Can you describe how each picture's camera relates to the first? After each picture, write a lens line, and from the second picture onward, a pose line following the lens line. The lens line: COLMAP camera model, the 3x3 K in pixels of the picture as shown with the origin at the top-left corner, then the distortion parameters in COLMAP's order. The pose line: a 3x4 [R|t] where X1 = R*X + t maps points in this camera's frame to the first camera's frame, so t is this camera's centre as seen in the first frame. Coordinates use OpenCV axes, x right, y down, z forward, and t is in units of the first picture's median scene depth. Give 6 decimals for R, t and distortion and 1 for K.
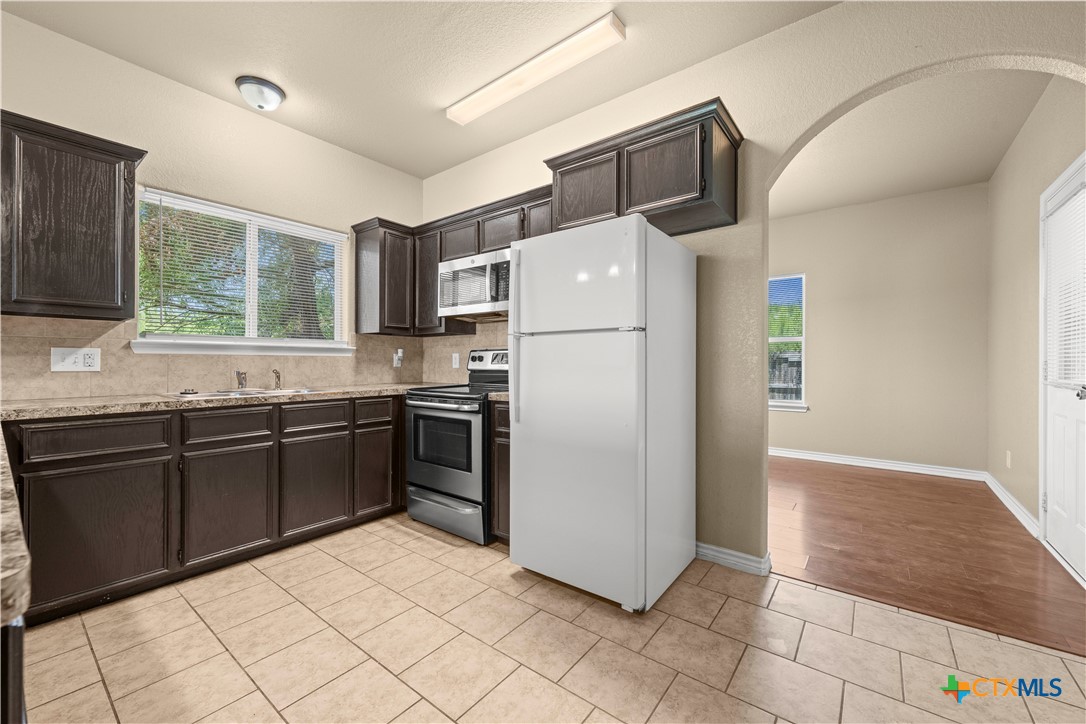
lens RADIAL K [[430.2, 0, 551.8], [0, 430.2, 363.8], [0, 0, 1]] dist [0.000491, 0.000059]
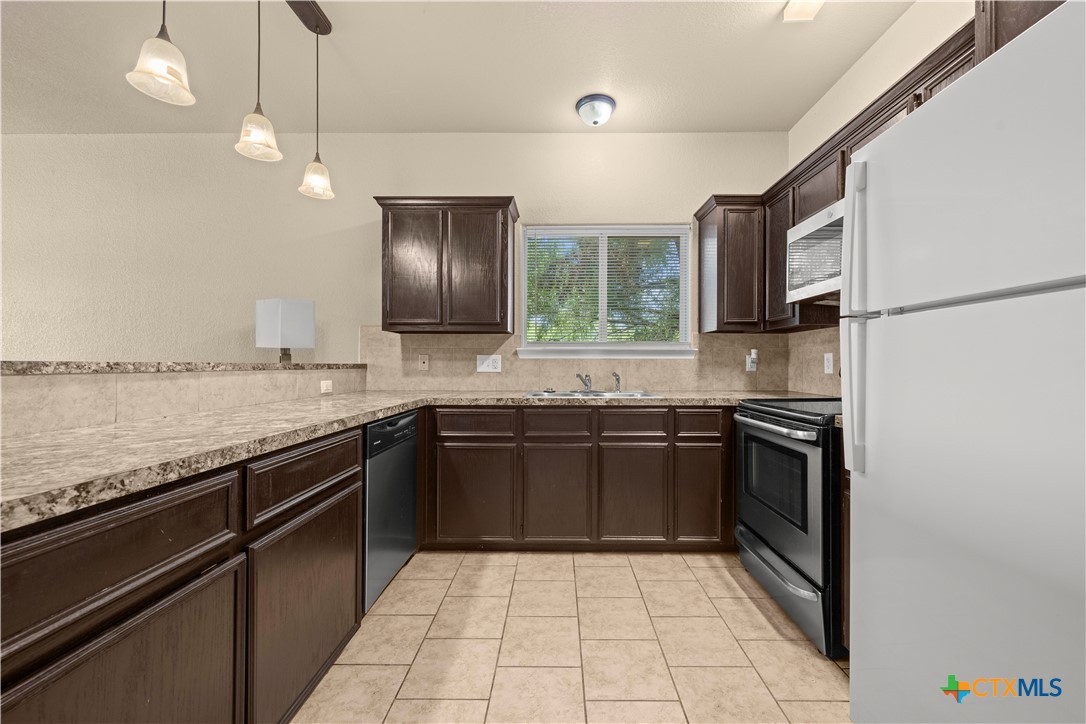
lens RADIAL K [[430.2, 0, 551.8], [0, 430.2, 363.8], [0, 0, 1]] dist [0.000491, 0.000059]
pose [[0.596723, -0.002347, -0.802444, 0.096026], [-0.003339, 0.999980, -0.005408, -0.001497], [0.802440, 0.005906, 0.596703, 0.267670]]
